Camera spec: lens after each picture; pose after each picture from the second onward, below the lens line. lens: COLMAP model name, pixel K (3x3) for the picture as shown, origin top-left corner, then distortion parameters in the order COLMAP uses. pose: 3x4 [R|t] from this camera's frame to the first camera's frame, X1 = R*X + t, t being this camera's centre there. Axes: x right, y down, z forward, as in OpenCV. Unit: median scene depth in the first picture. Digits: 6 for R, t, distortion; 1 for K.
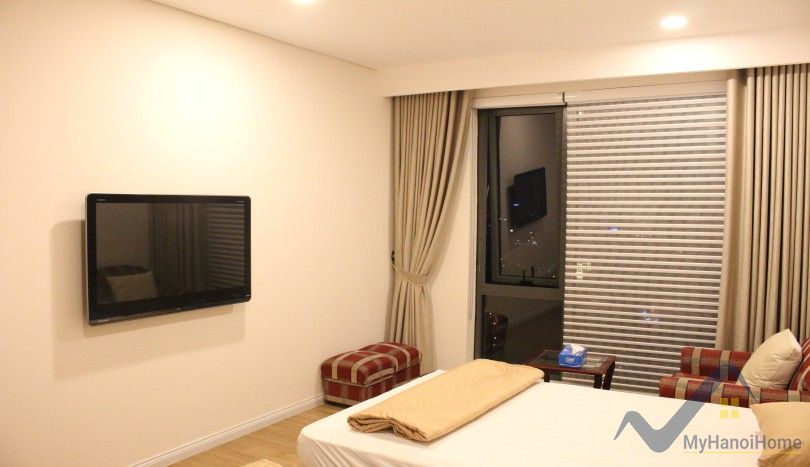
lens RADIAL K [[677.1, 0, 403.3], [0, 677.1, 280.3], [0, 0, 1]] dist [-0.089694, 0.012567]
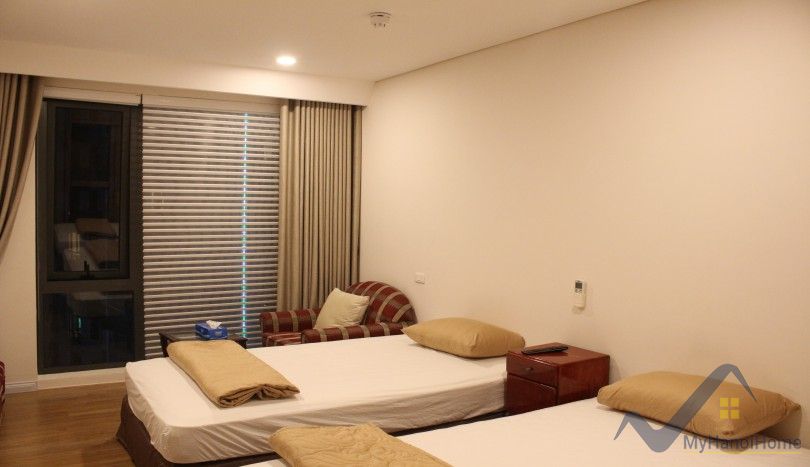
lens RADIAL K [[677.1, 0, 403.3], [0, 677.1, 280.3], [0, 0, 1]] dist [-0.089694, 0.012567]
pose [[0.466205, -0.088201, 0.880269, -0.589479], [0.082812, 0.995000, 0.055838, -0.010666], [-0.880792, 0.046864, 0.471178, 0.160474]]
